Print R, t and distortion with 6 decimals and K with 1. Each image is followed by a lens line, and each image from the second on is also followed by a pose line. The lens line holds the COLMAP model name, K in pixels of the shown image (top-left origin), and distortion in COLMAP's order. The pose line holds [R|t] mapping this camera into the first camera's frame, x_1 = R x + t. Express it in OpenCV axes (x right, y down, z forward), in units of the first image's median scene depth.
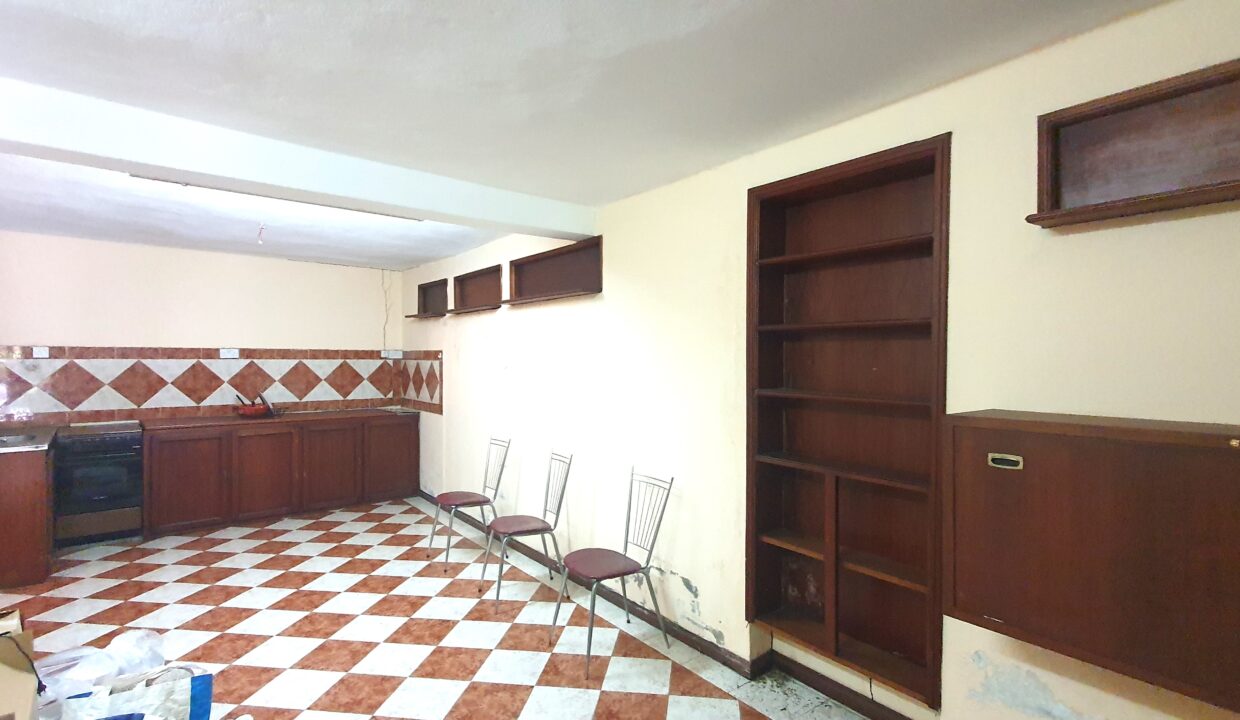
lens RADIAL K [[606.2, 0, 617.6], [0, 606.2, 360.1], [0, 0, 1]] dist [0.001102, -0.000273]
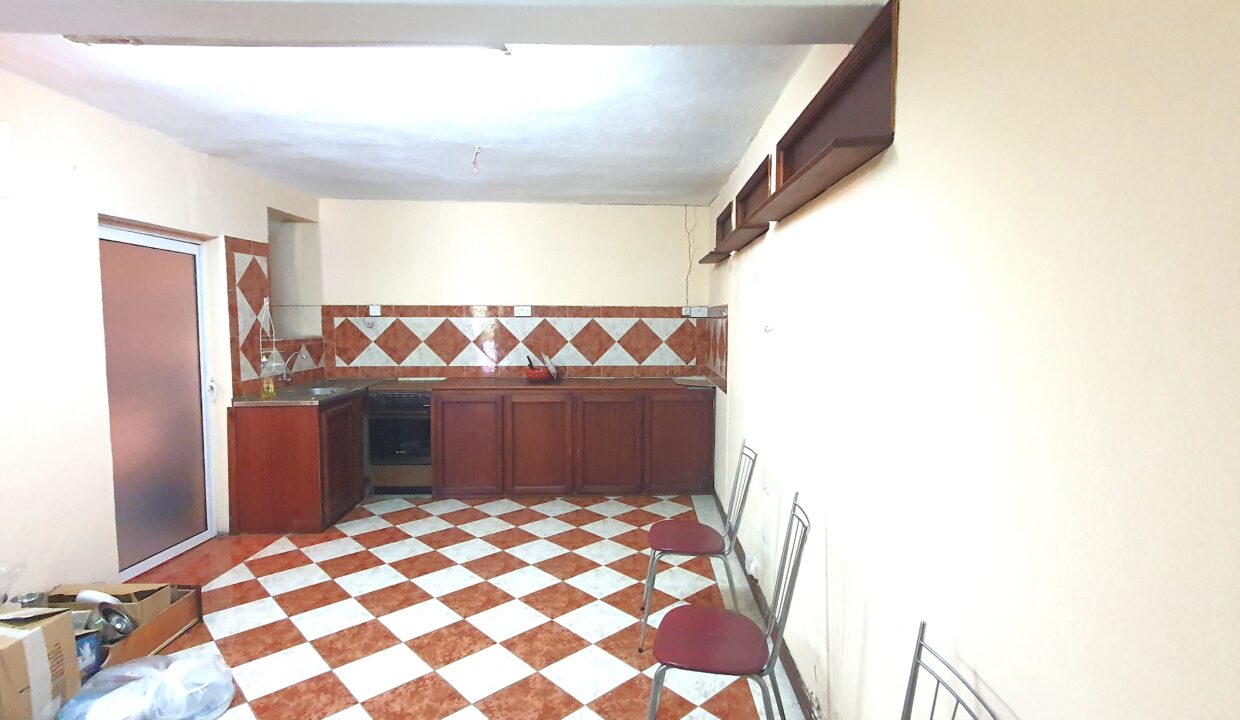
lens RADIAL K [[606.2, 0, 622.1], [0, 606.2, 360.7], [0, 0, 1]] dist [0.001102, -0.000273]
pose [[0.790160, 0.041313, -0.611507, 0.050890], [-0.003015, 0.997976, 0.063527, 0.005084], [0.612893, -0.048353, 0.788685, 0.346715]]
